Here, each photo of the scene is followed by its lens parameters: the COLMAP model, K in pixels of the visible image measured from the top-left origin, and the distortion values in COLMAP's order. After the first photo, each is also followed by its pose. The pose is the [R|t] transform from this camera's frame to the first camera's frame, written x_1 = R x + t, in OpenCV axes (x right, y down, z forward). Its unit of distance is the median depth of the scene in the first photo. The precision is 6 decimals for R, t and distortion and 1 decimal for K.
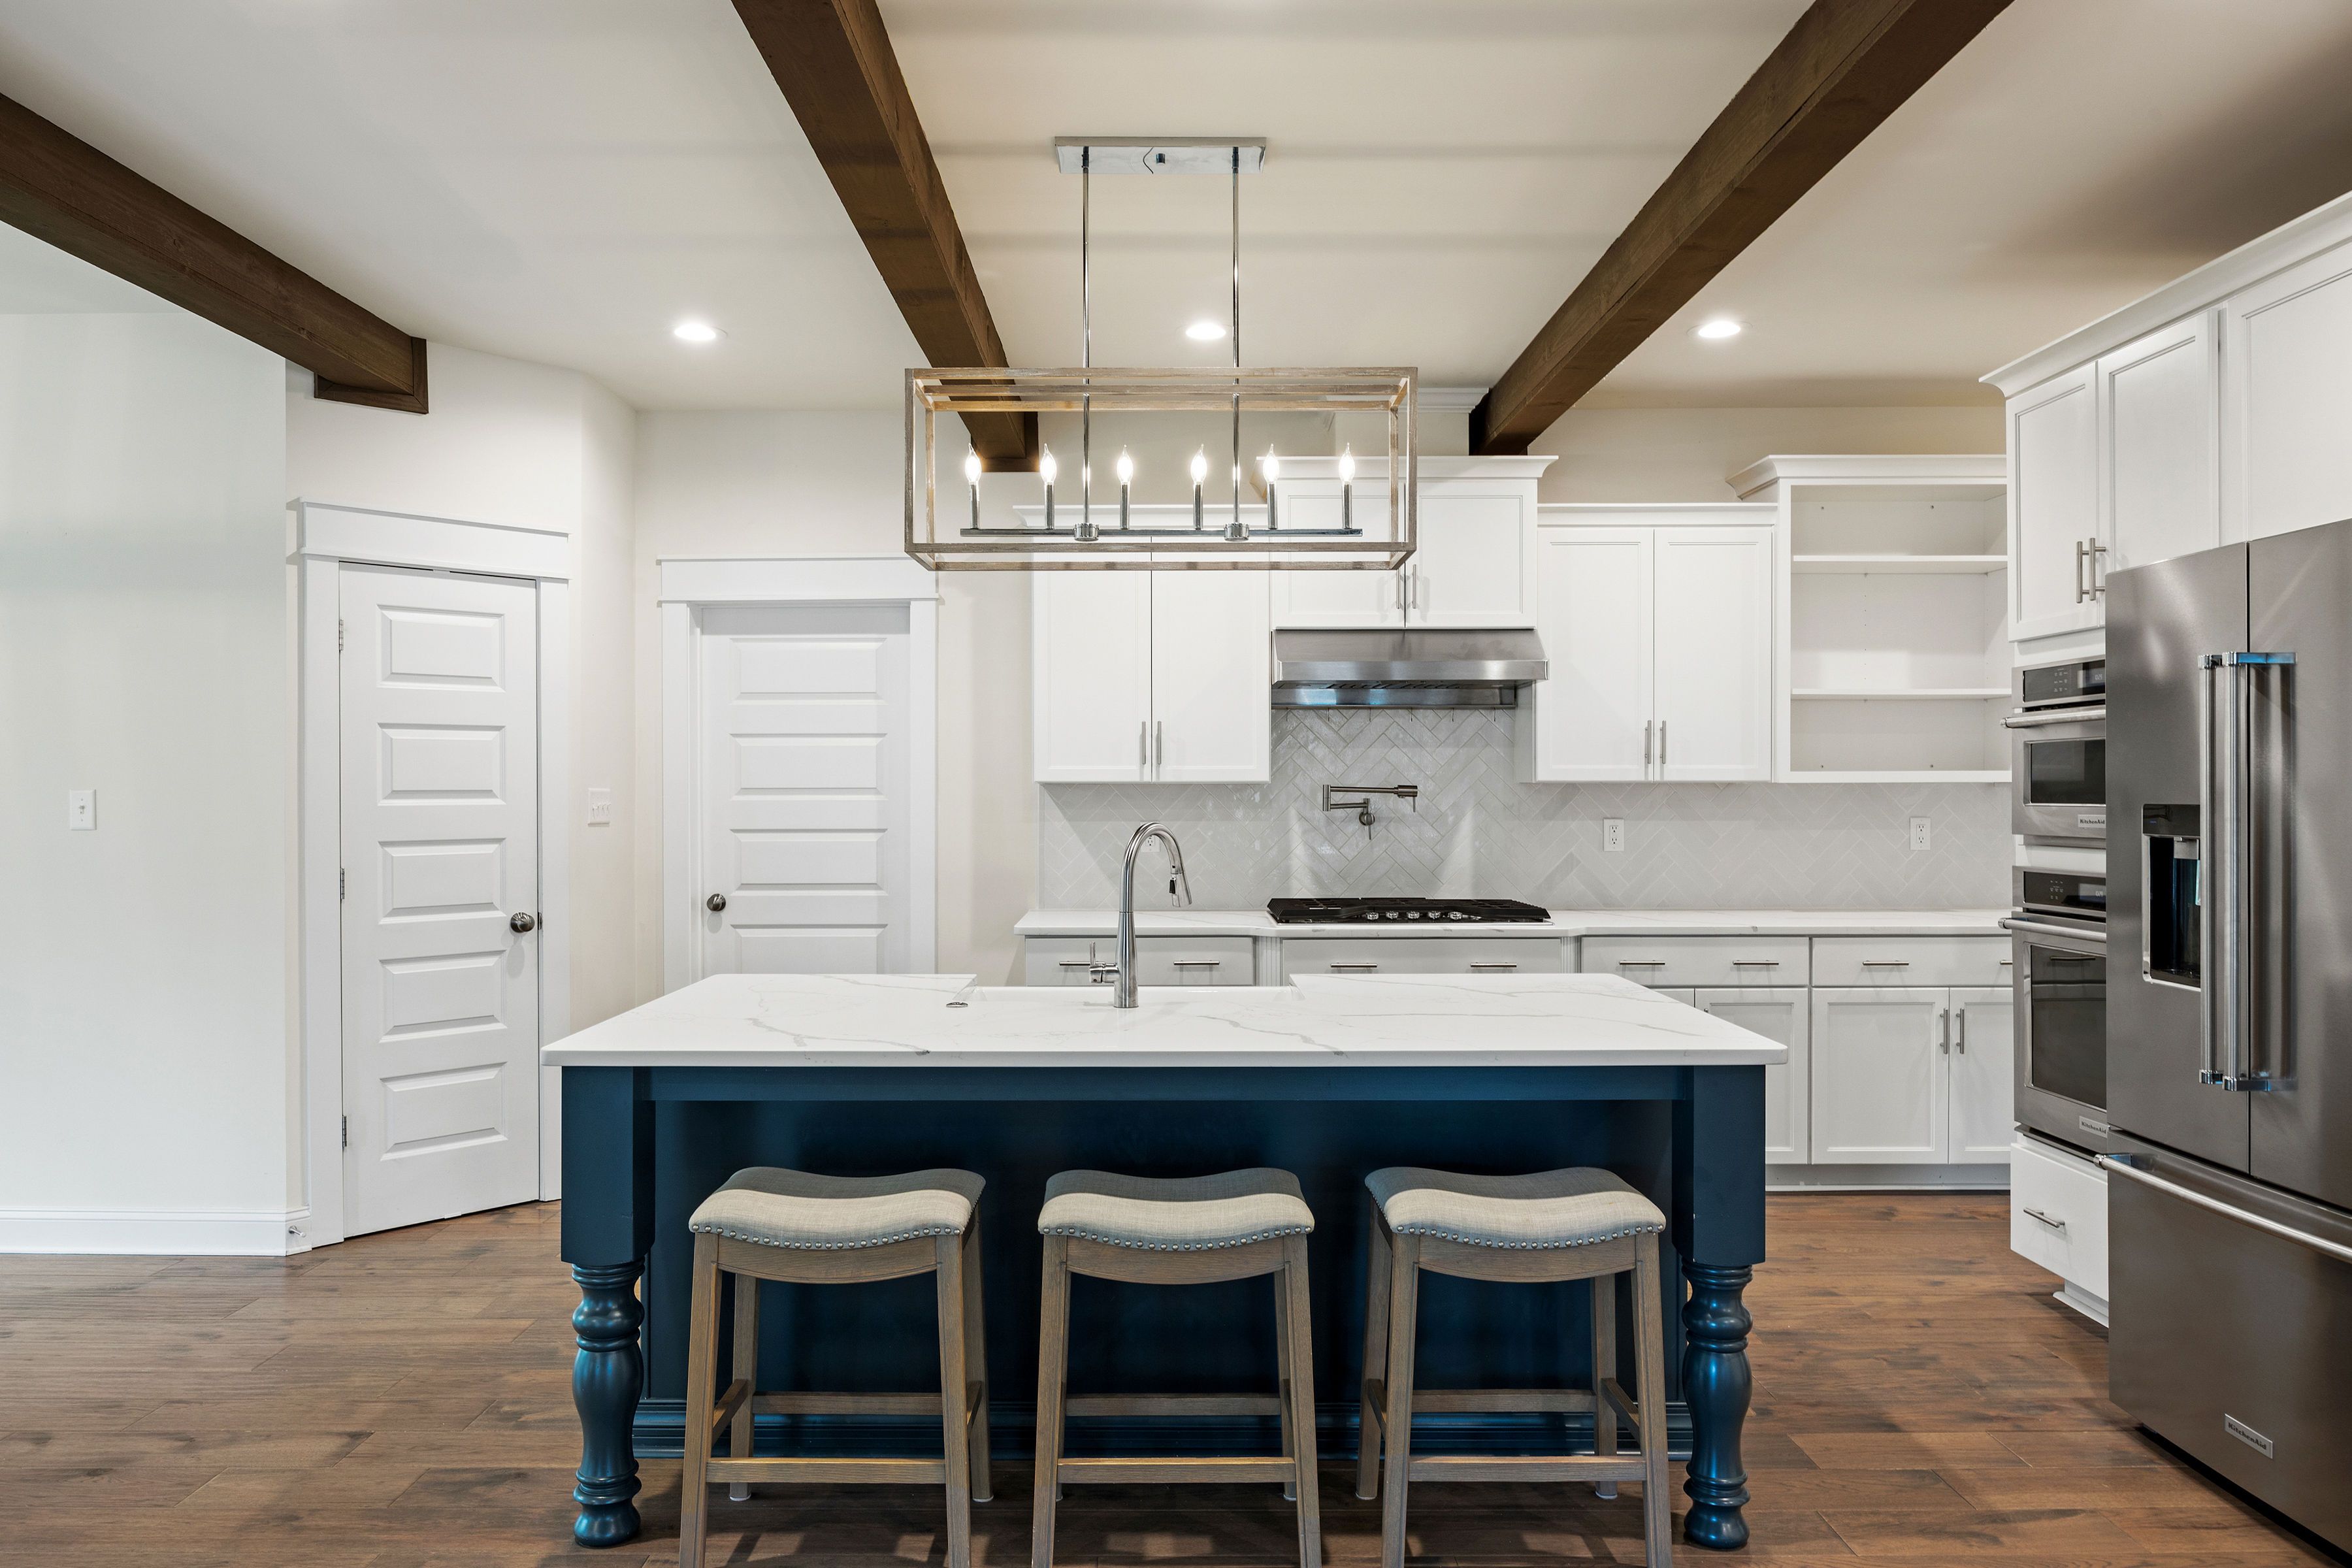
lens RADIAL K [[1591.2, 0, 1175.1], [0, 1591.2, 799.6], [0, 0, 1]] dist [-0.014167, 0.011483]
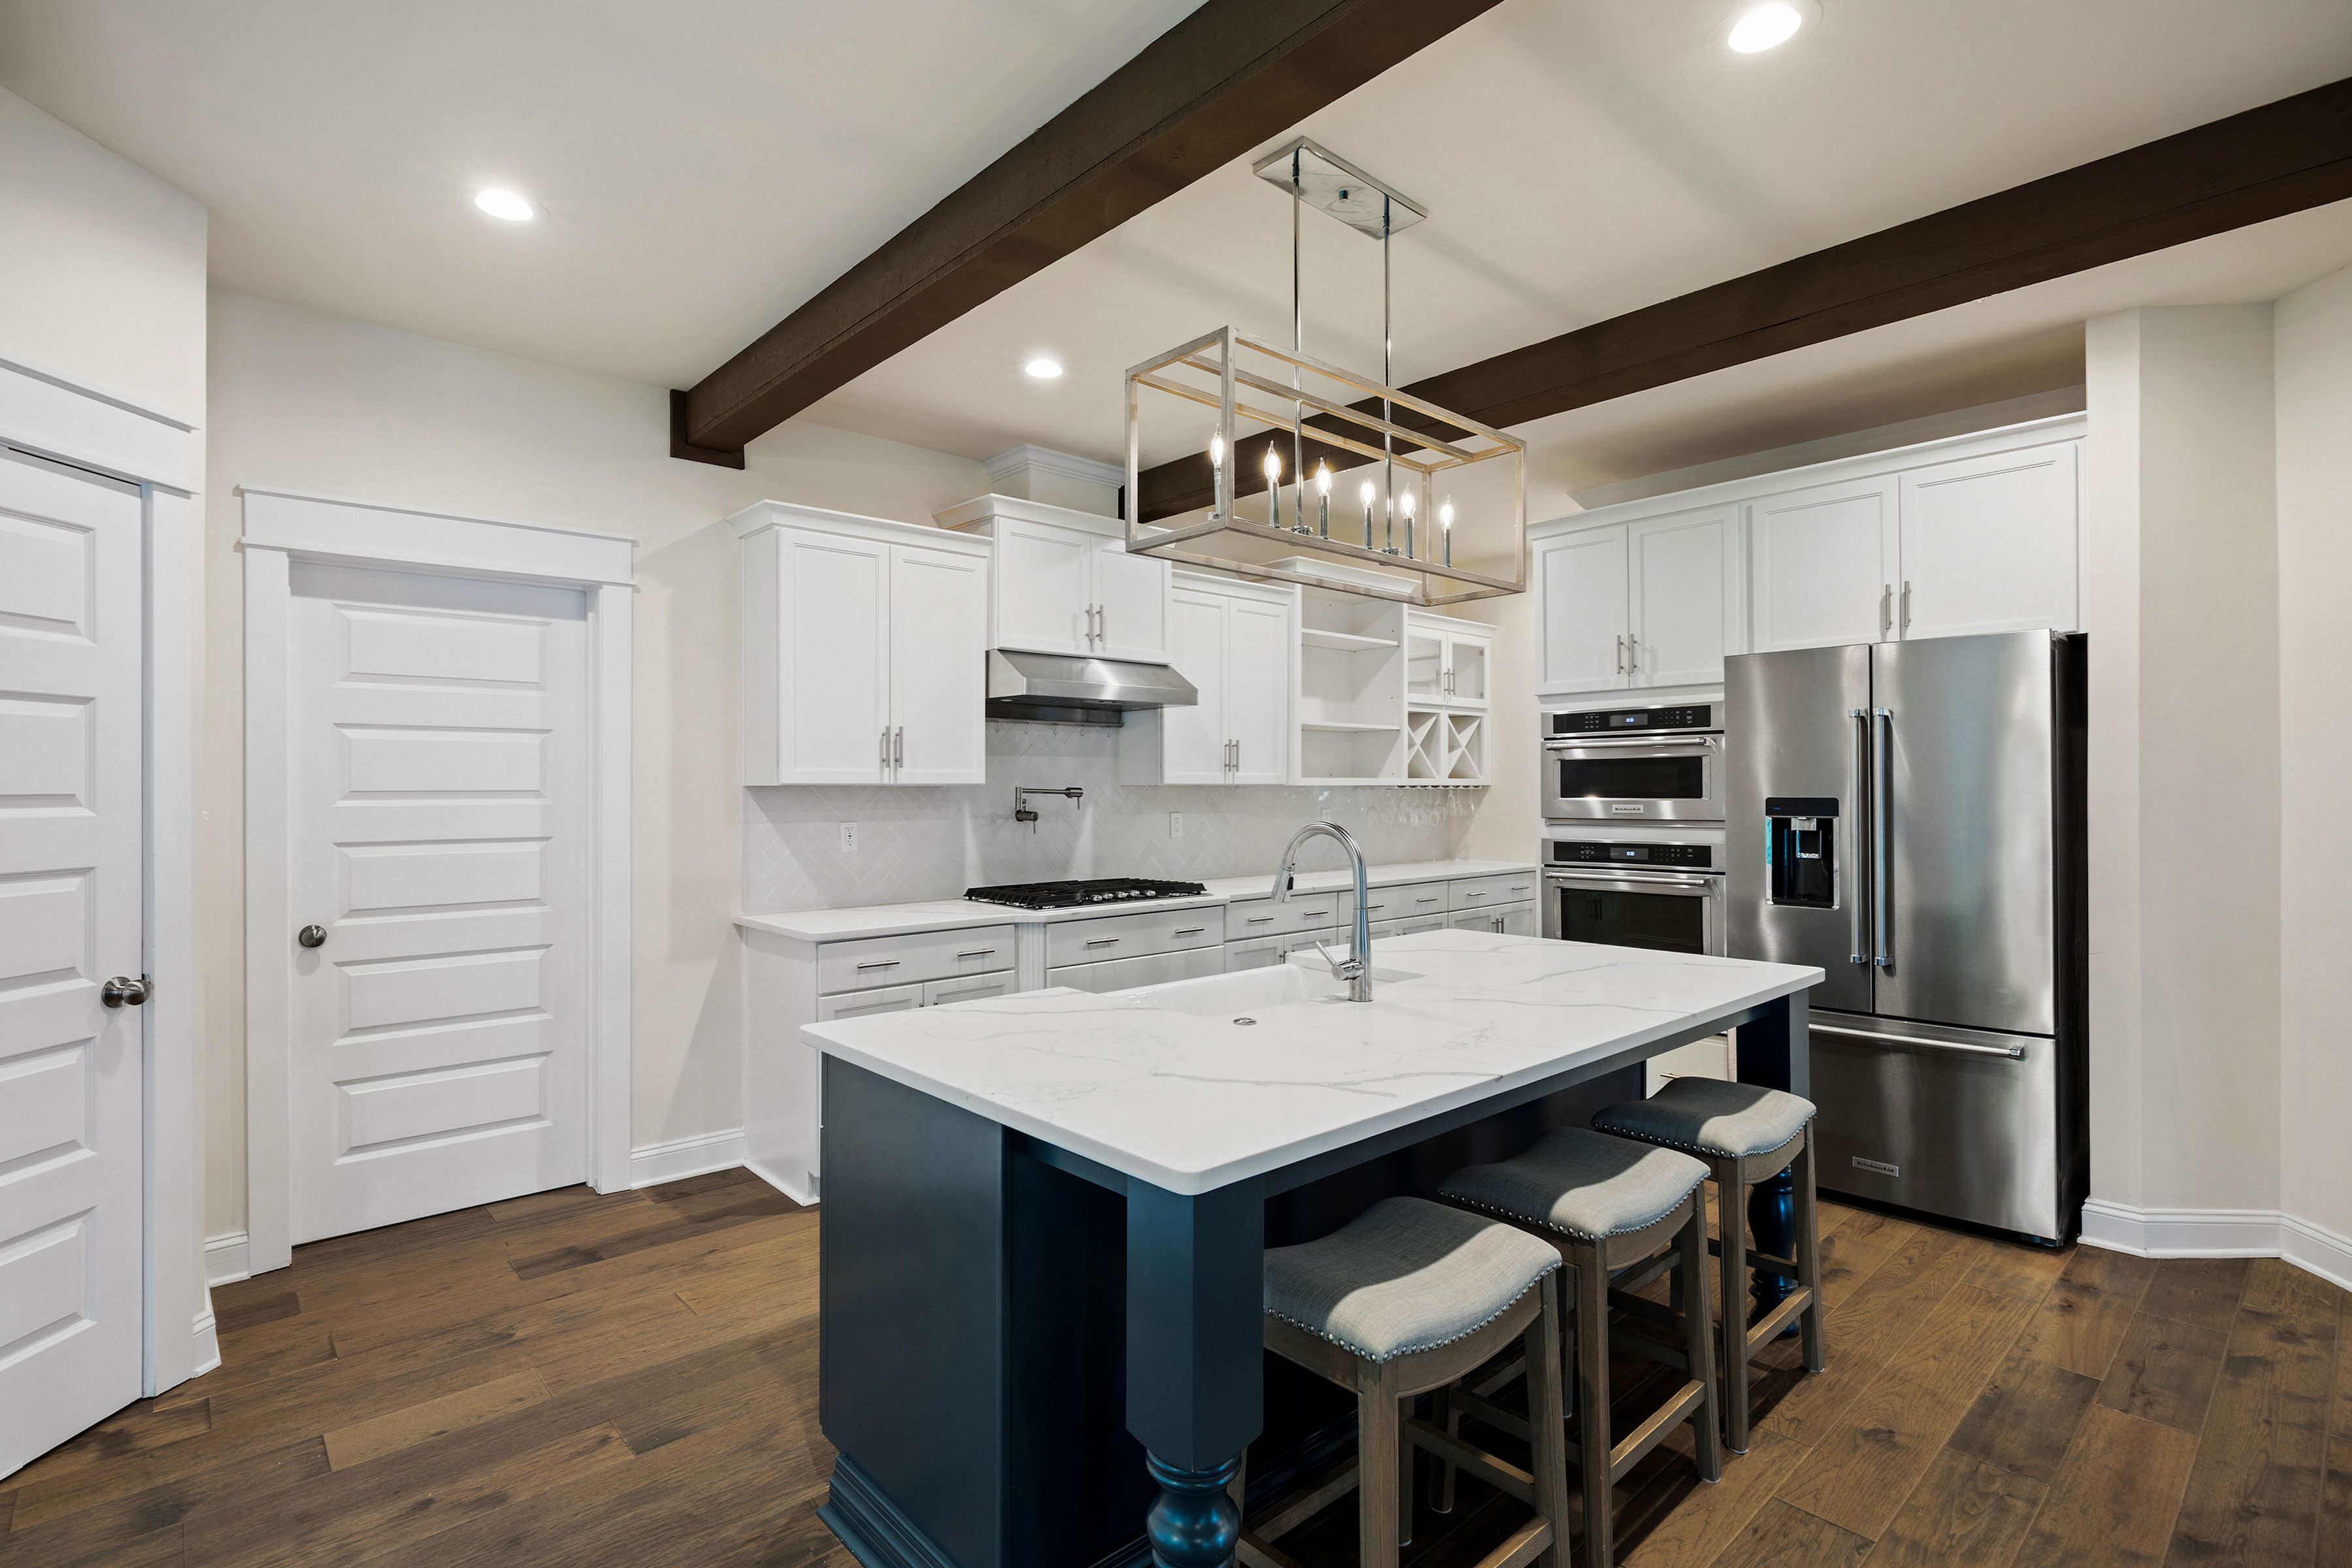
lens RADIAL K [[1110.9, 0, 1179.2], [0, 1110.9, 786.0], [0, 0, 1]] dist [-0.007082, 0.001478]
pose [[0.742758, 0.000720, 0.669559, -0.382817], [0.007815, 0.999922, -0.009745, -0.001298], [-0.669514, 0.012471, 0.742695, 0.345099]]
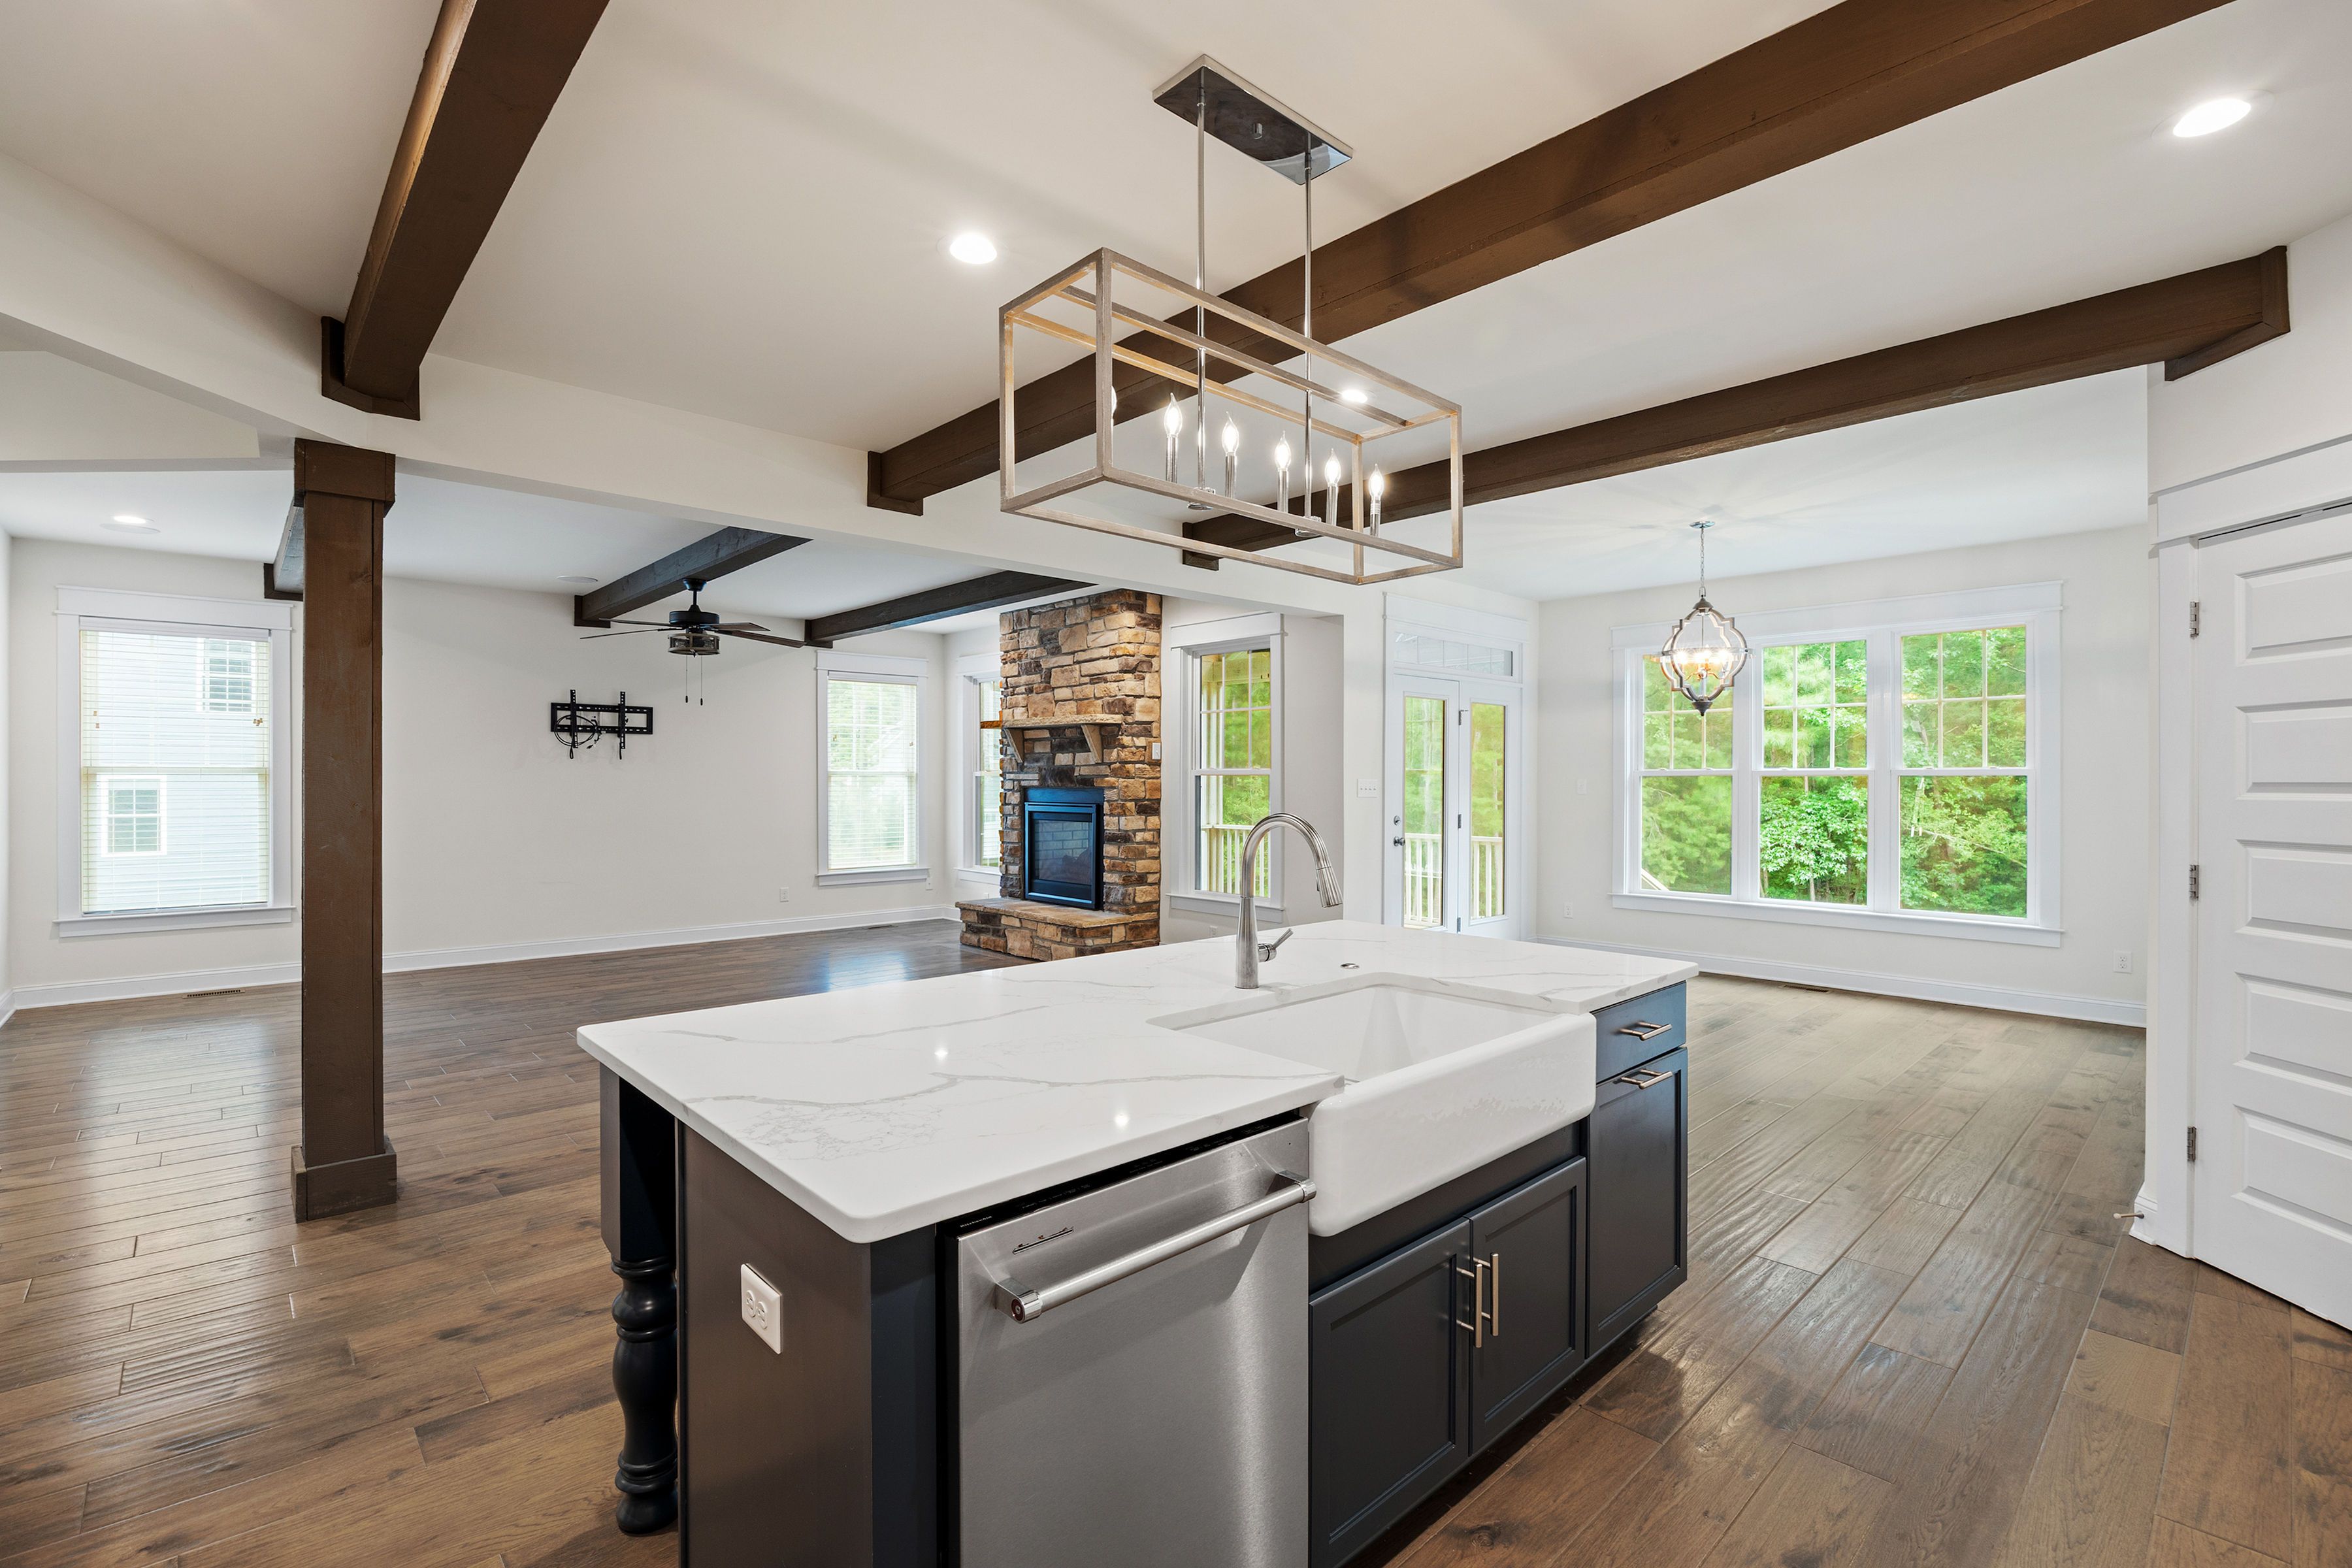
lens RADIAL K [[1047.4, 0, 1176.8], [0, 1047.4, 781.5], [0, 0, 1]] dist [-0.000617, -0.002184]
pose [[-0.734877, 0.001283, -0.678199, 0.306283], [-0.006609, 0.999937, 0.009053, -0.007215], [0.678168, 0.011135, -0.734823, 0.939563]]
